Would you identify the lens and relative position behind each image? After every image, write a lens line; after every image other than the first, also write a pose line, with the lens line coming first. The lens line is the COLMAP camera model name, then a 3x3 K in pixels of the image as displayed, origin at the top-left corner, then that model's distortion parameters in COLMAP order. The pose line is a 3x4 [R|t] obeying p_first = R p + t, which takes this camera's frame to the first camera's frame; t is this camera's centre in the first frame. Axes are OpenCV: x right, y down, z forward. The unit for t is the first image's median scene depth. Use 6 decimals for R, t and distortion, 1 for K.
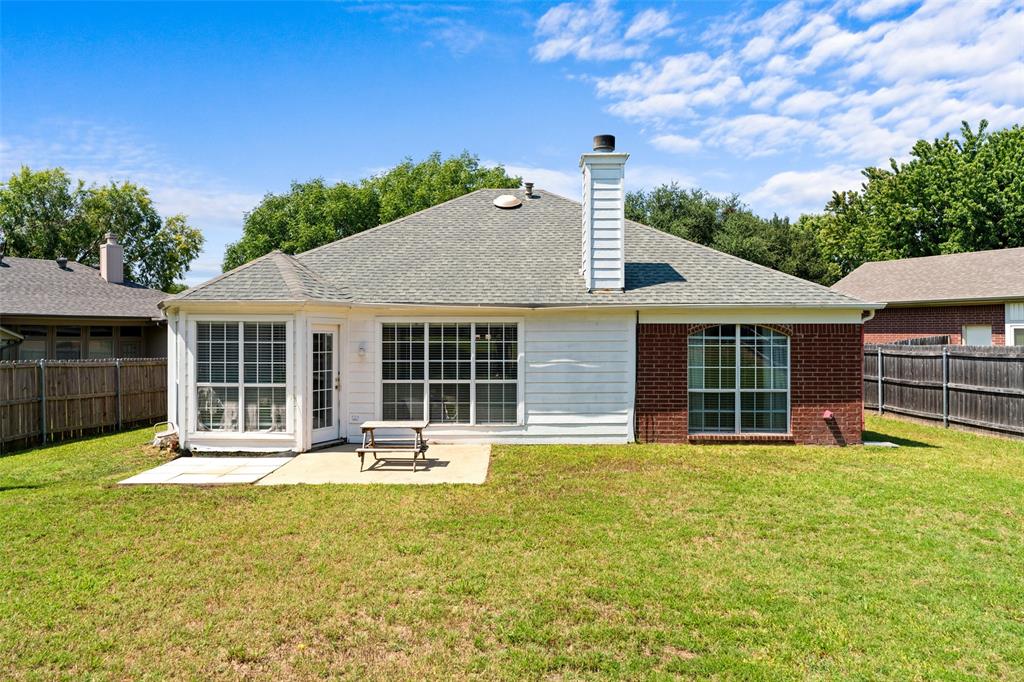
lens RADIAL K [[710.0, 0, 512.0], [0, 710.0, 341.0], [0, 0, 1]] dist [0.002302, 0.000702]
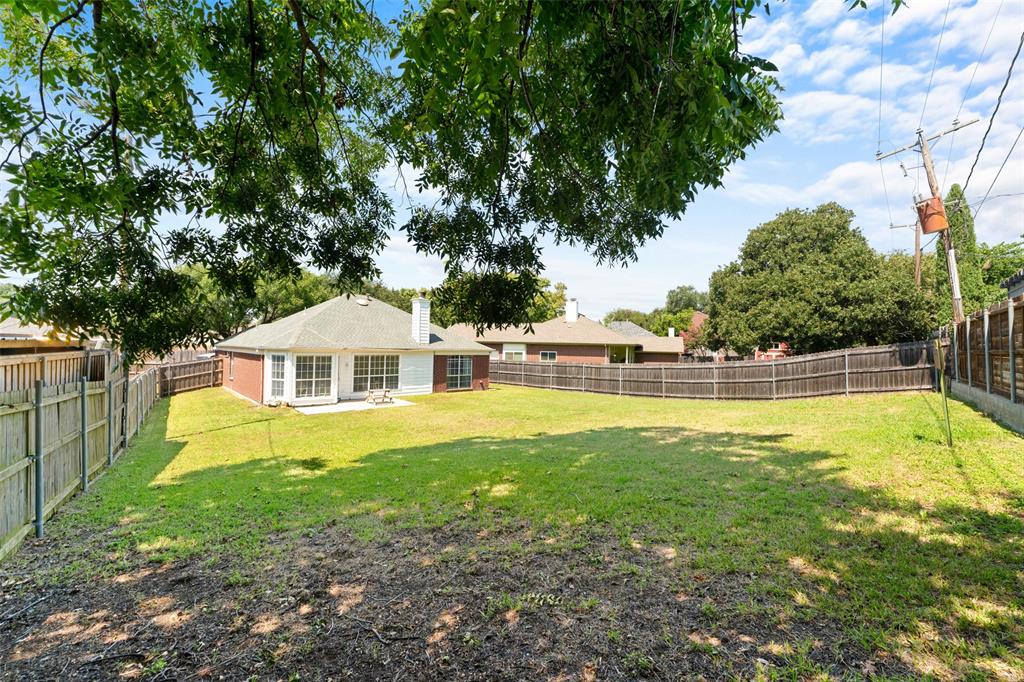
lens RADIAL K [[410.9, 0, 507.7], [0, 410.9, 344.1], [0, 0, 1]] dist [-0.004057, 0.000211]
pose [[0.757644, 0.016064, 0.652470, -0.759531], [-0.009918, 0.999865, -0.013101, -0.052244], [-0.652592, 0.003455, 0.757701, -0.579874]]
